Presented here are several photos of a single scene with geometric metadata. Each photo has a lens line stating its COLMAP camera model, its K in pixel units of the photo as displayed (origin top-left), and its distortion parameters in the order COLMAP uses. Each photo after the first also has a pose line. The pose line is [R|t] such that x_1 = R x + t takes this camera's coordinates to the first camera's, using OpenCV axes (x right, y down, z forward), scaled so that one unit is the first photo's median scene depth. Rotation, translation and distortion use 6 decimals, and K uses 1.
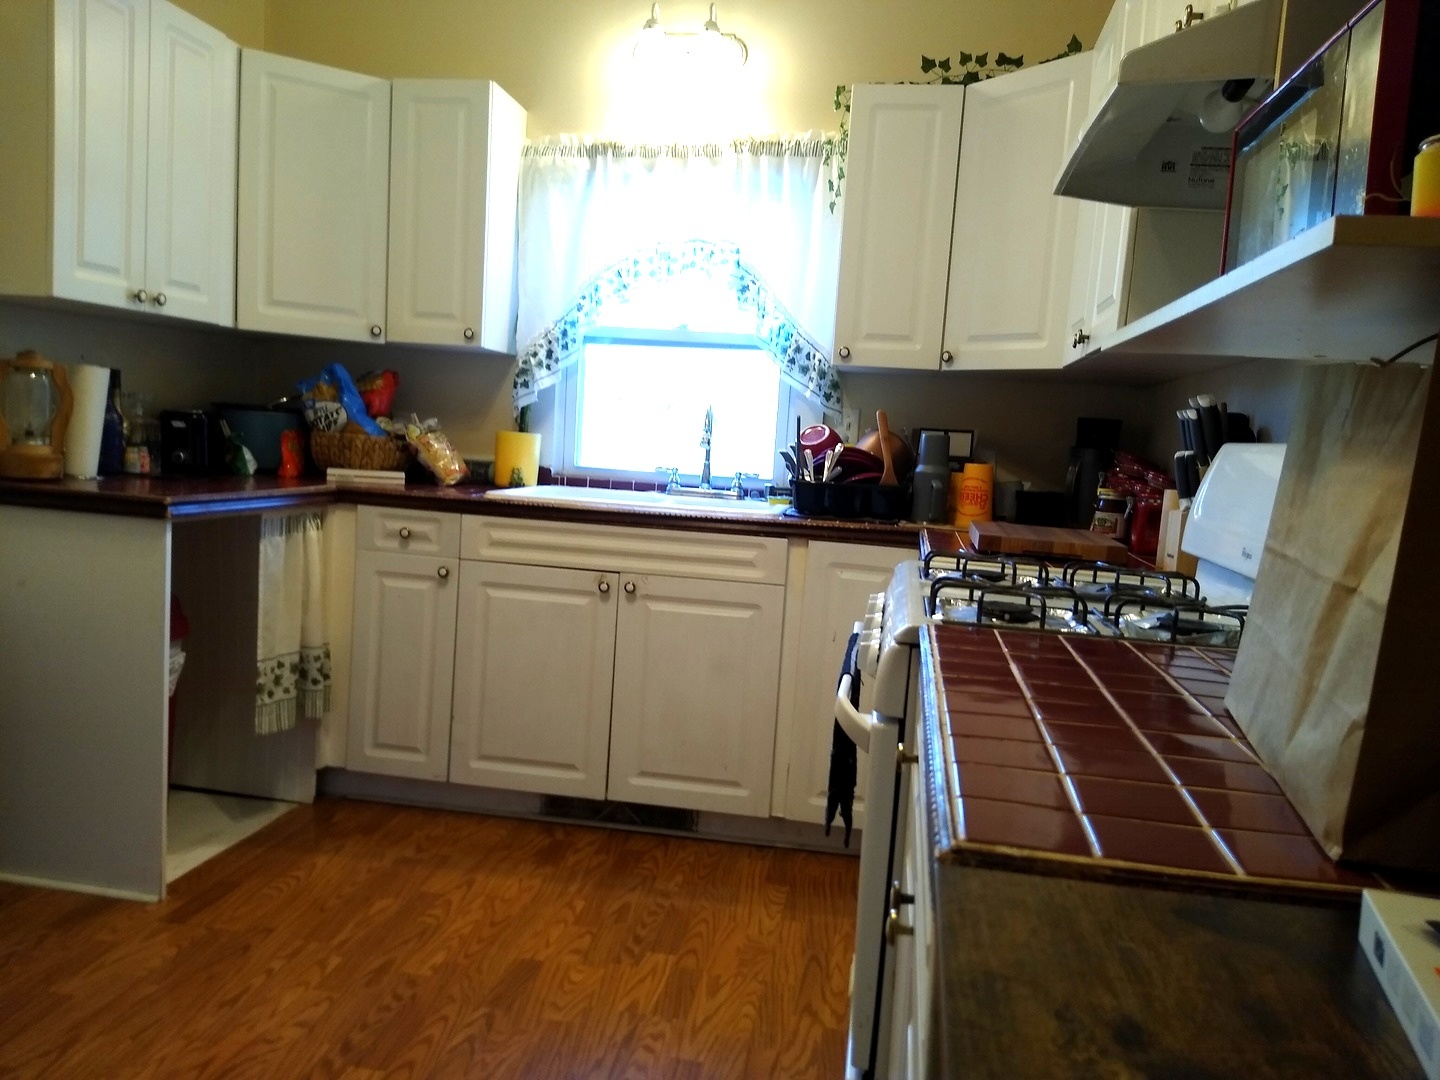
lens RADIAL K [[1133.3, 0, 718.3], [0, 1133.3, 570.2], [0, 0, 1]] dist [0.031834, -0.094114]
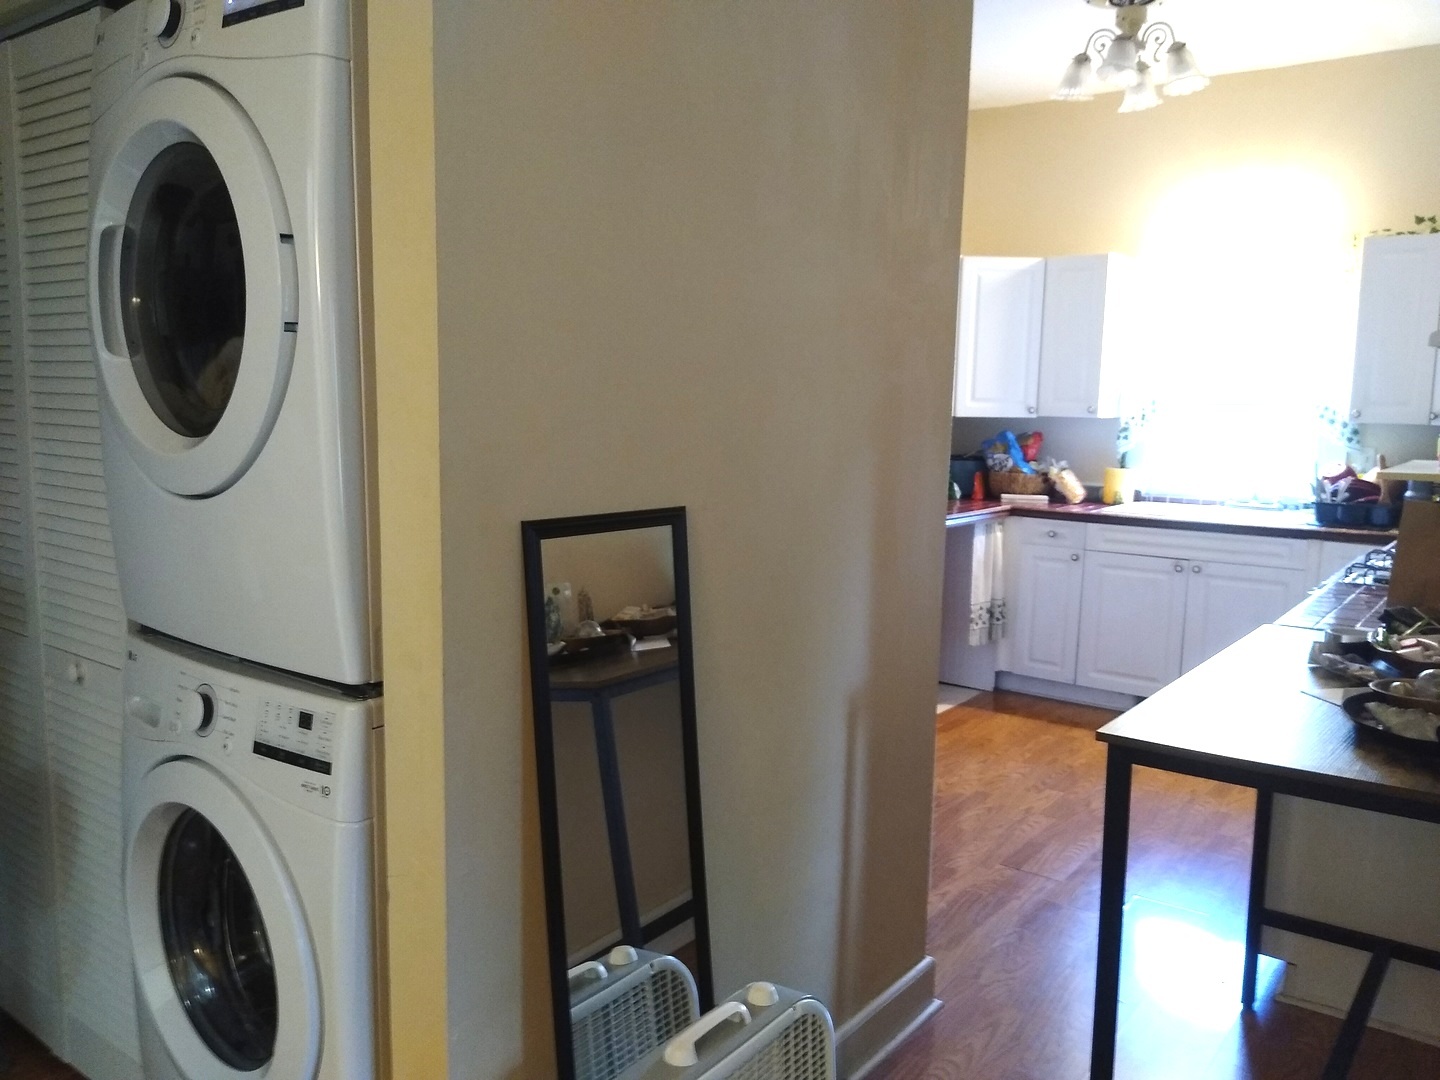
lens RADIAL K [[1133.3, 0, 718.3], [0, 1133.3, 570.2], [0, 0, 1]] dist [0.031834, -0.094114]
pose [[0.890588, 0.023705, -0.454193, 0.047716], [-0.022601, 0.999714, 0.007860, 0.018571], [0.454249, 0.003265, 0.890869, -0.709500]]
